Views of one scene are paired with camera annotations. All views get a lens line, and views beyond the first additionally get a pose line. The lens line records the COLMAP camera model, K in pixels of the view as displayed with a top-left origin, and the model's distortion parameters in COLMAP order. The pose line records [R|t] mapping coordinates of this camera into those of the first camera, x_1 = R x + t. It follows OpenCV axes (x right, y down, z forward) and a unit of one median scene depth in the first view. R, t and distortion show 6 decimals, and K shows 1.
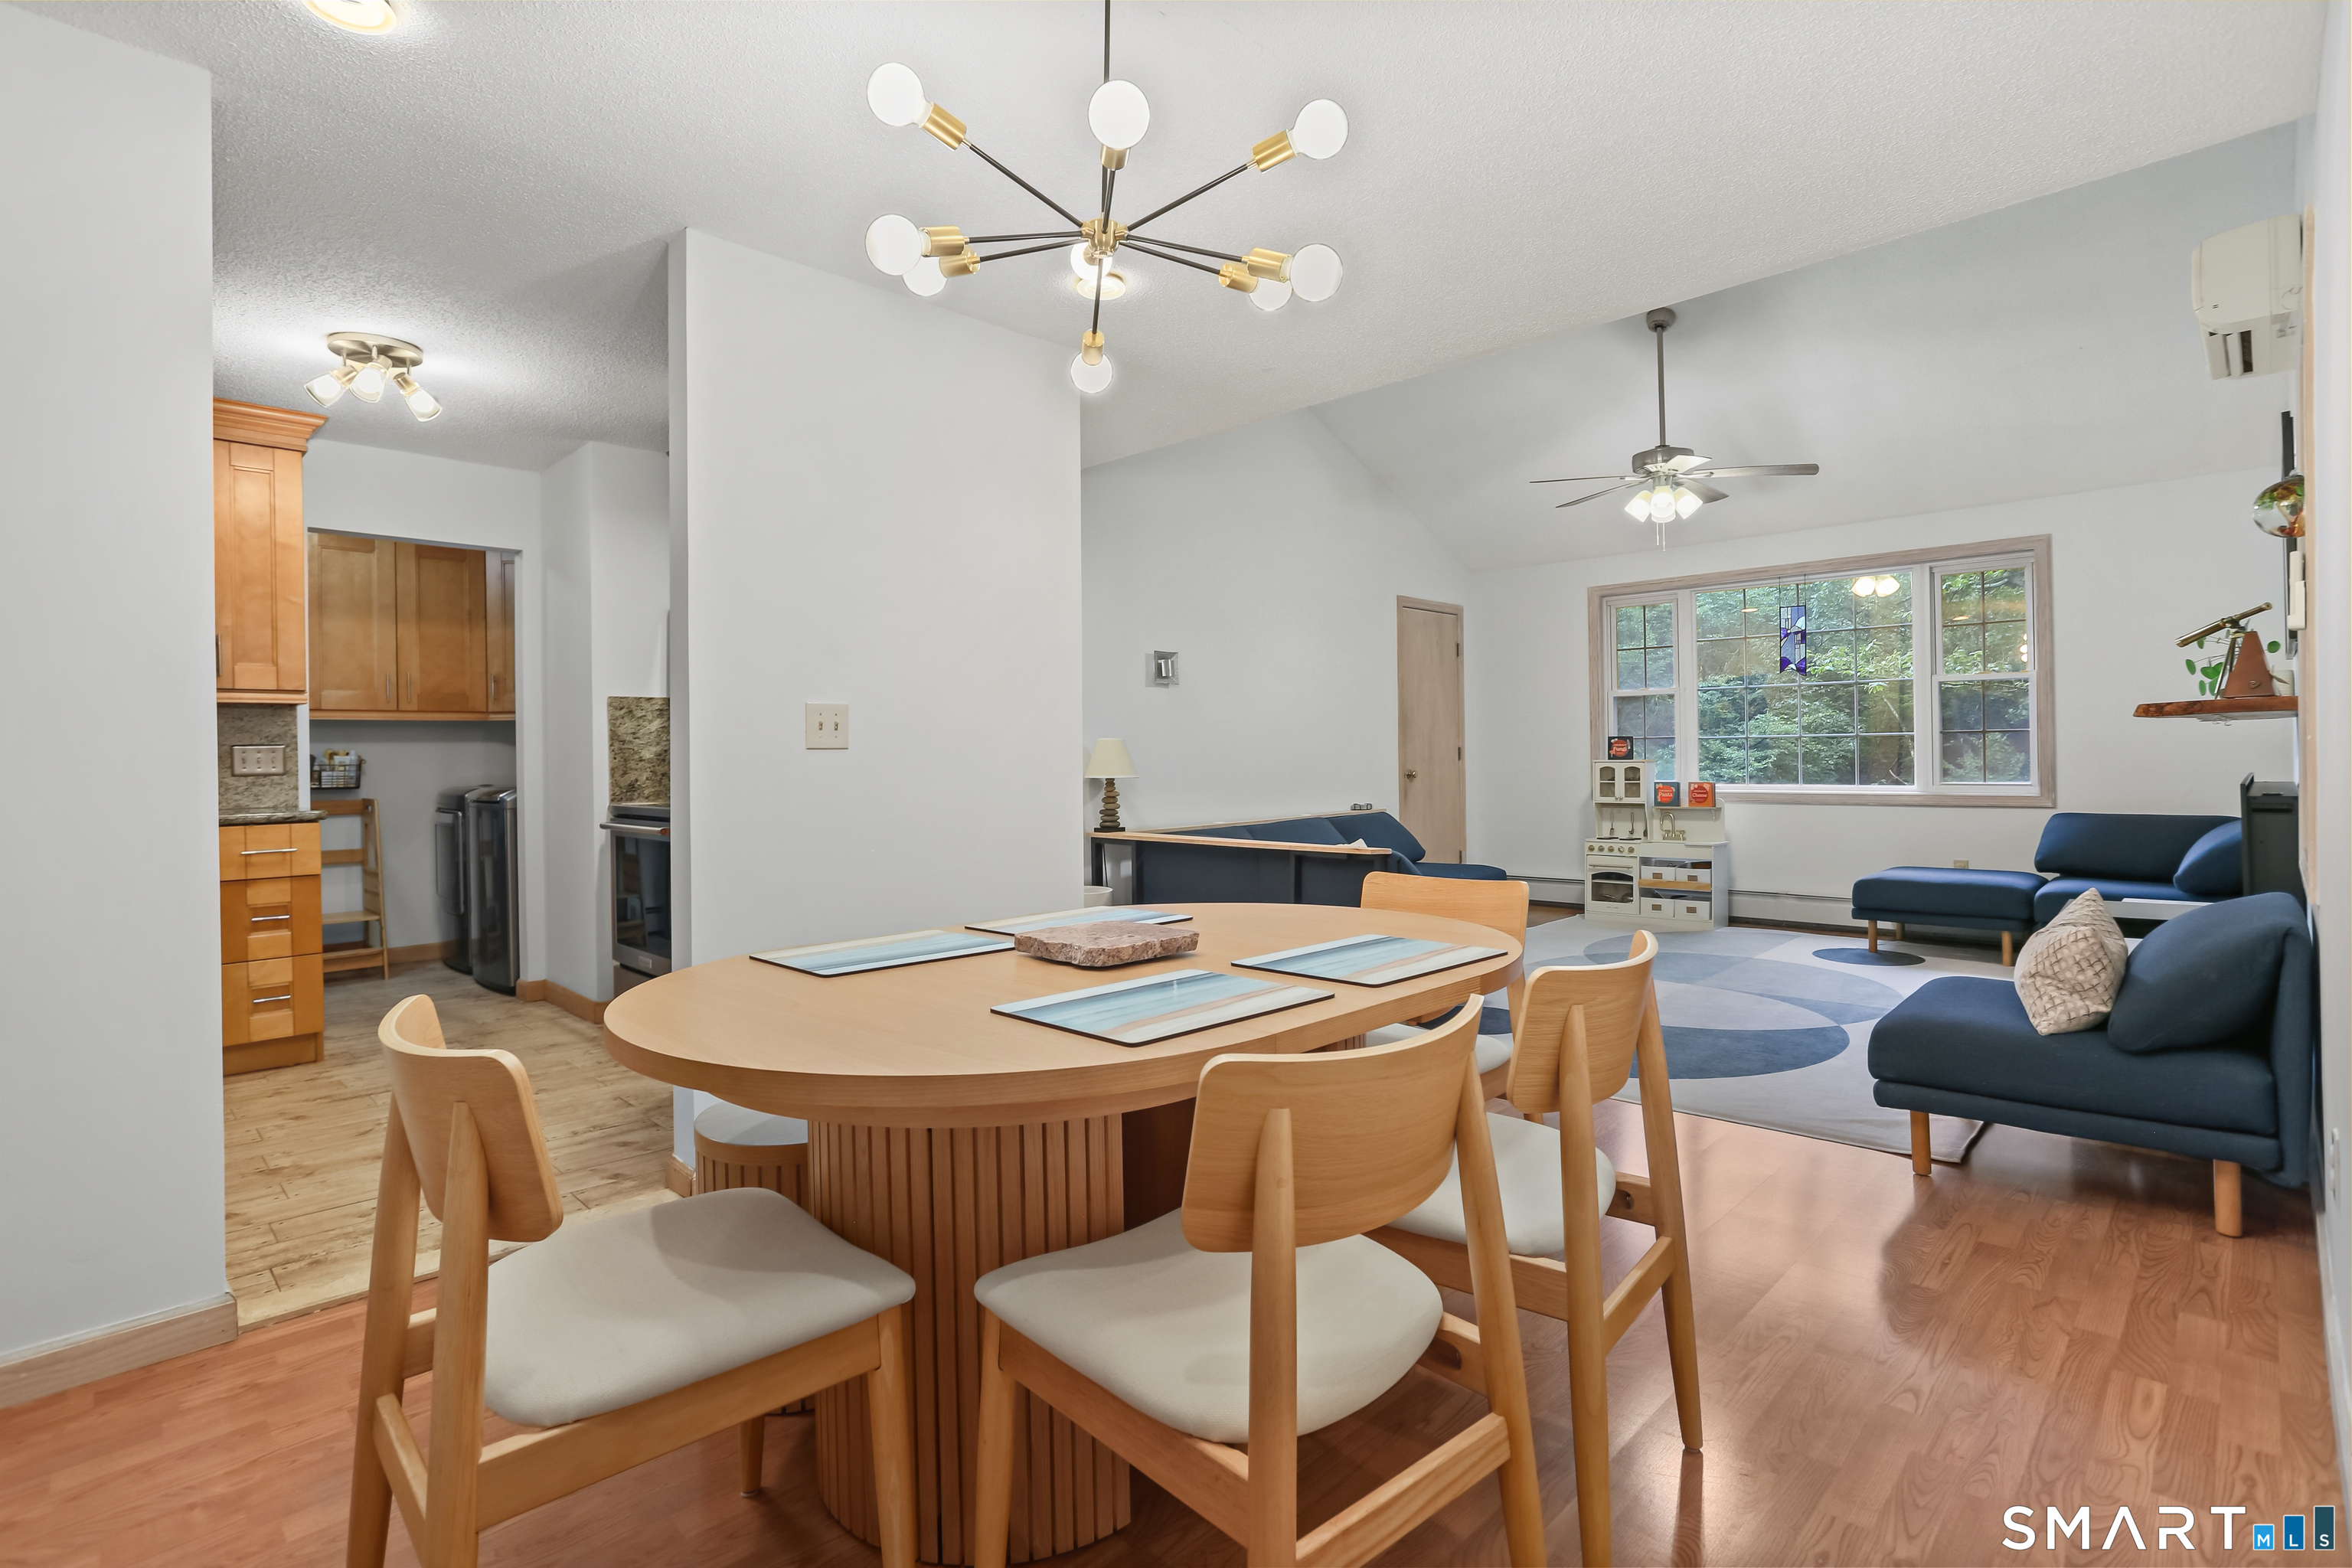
lens RADIAL K [[1112.7, 0, 1166.4], [0, 1112.7, 767.9], [0, 0, 1]] dist [-0.028554, 0.013420]
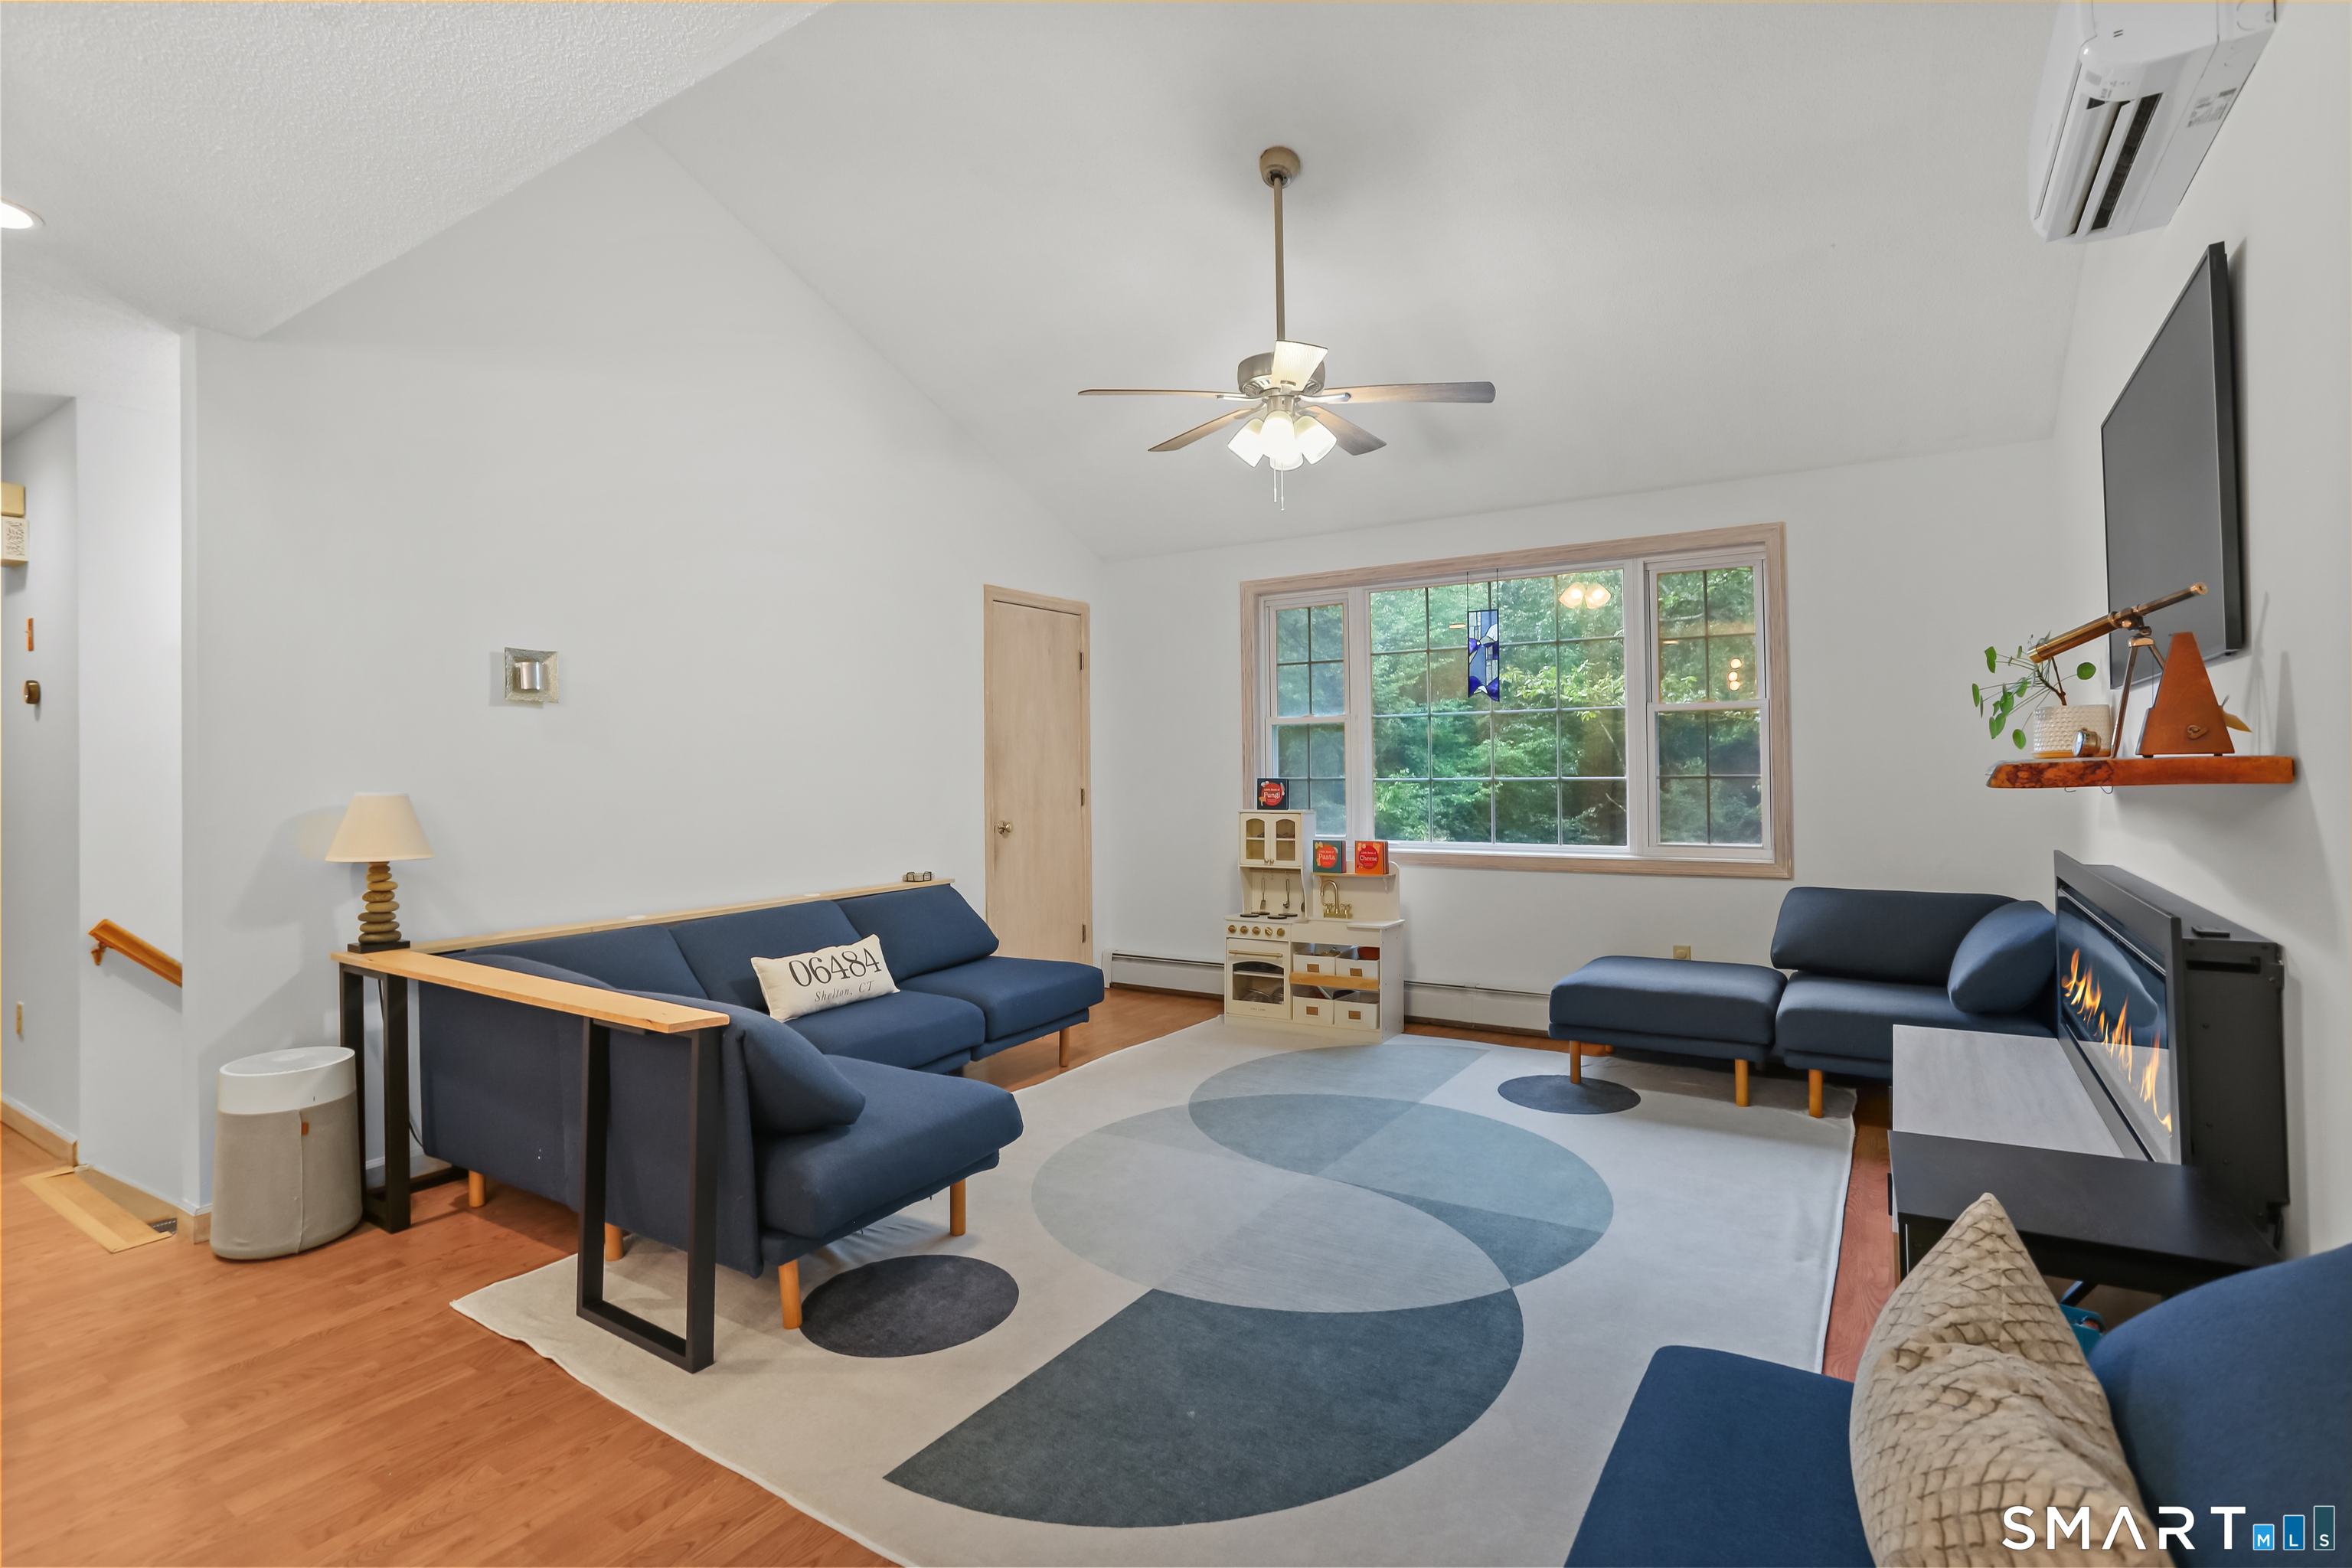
lens RADIAL K [[1112.7, 0, 1164.1], [0, 1112.7, 773.3], [0, 0, 1]] dist [-0.028554, 0.013420]
pose [[0.980071, 0.002212, 0.198636, 0.197156], [-0.000111, 0.999944, -0.010587, -0.025055], [-0.198648, 0.010354, 0.980016, 0.288213]]
